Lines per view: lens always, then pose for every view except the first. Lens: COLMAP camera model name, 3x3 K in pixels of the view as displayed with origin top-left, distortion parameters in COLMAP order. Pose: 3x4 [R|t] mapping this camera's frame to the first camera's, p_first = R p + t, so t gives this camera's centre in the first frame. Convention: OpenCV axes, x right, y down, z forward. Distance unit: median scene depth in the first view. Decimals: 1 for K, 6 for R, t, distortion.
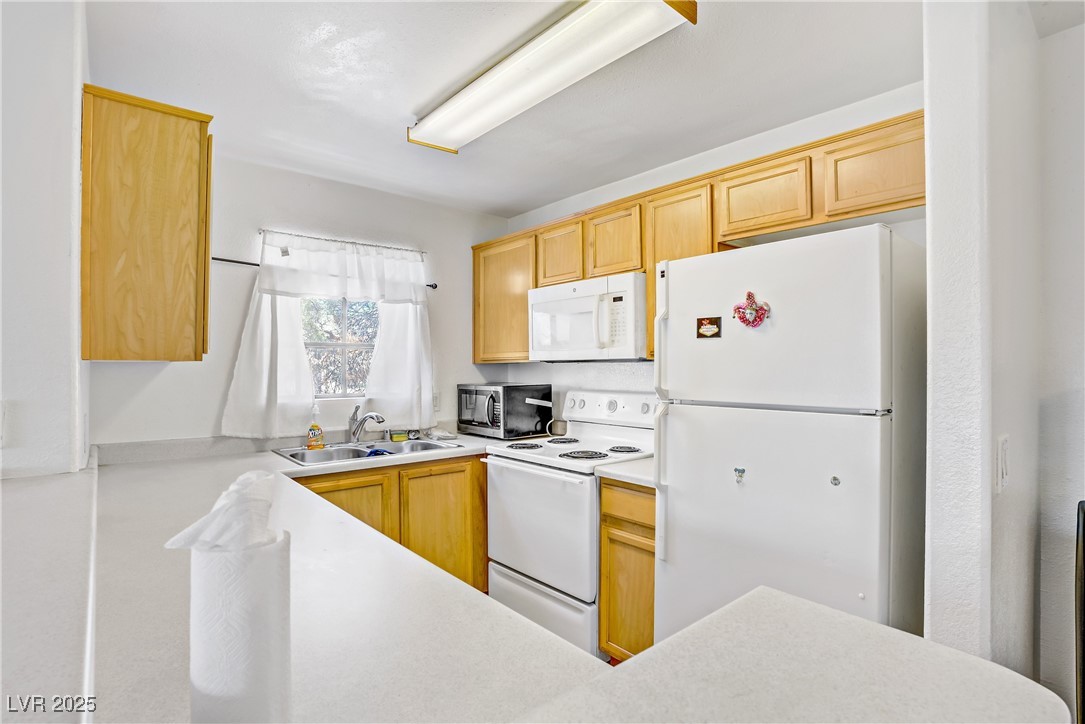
lens RADIAL K [[538.4, 0, 542.5], [0, 538.4, 362.0], [0, 0, 1]] dist [-0.062142, 0.000703]
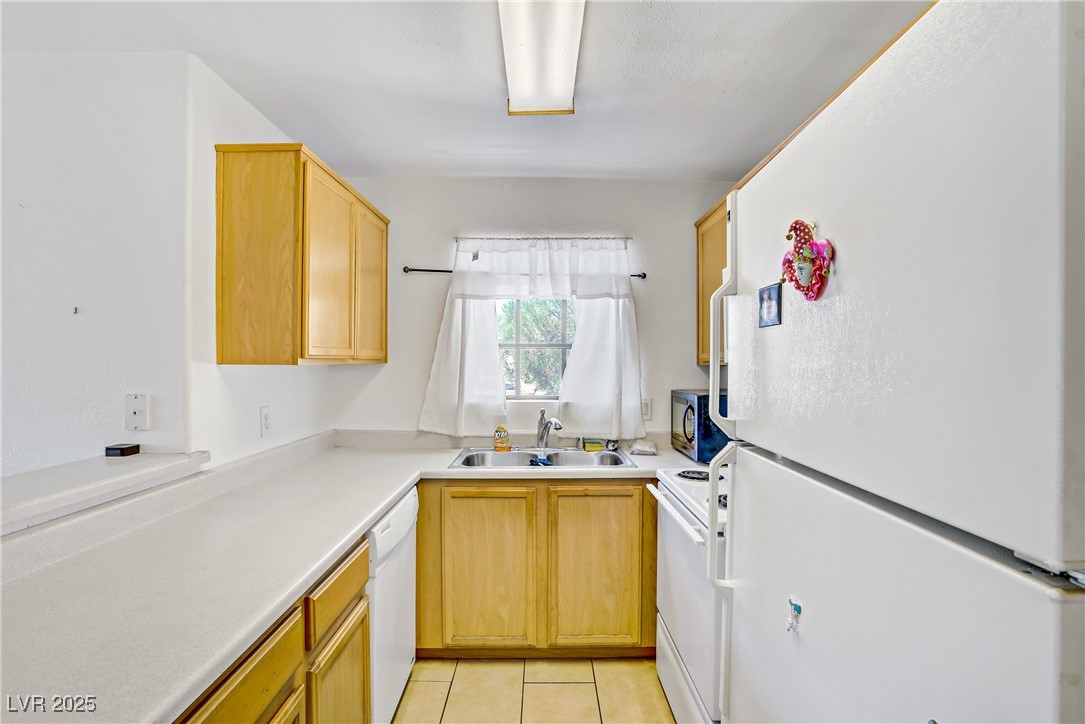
lens RADIAL K [[536.9, 0, 542.5], [0, 536.9, 362.0], [0, 0, 1]] dist [-0.079060, -0.000031]
pose [[0.760746, 0.002923, -0.649043, 0.284973], [0.000959, 0.999984, 0.005627, -0.008461], [0.649048, -0.004903, 0.760731, 0.289700]]
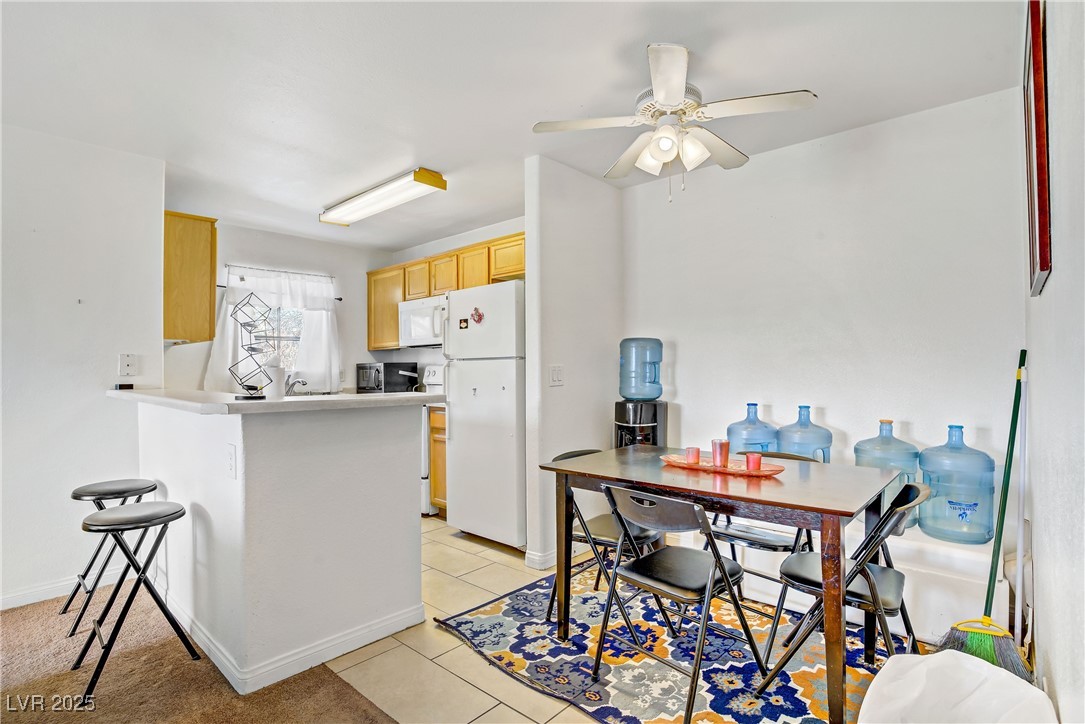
lens RADIAL K [[538.4, 0, 542.5], [0, 538.4, 362.0], [0, 0, 1]] dist [-0.062142, 0.000703]
pose [[0.991608, -0.007867, 0.129044, 0.208198], [0.008694, 0.999945, -0.005853, 0.062072], [-0.128991, 0.006926, 0.991622, -0.700186]]
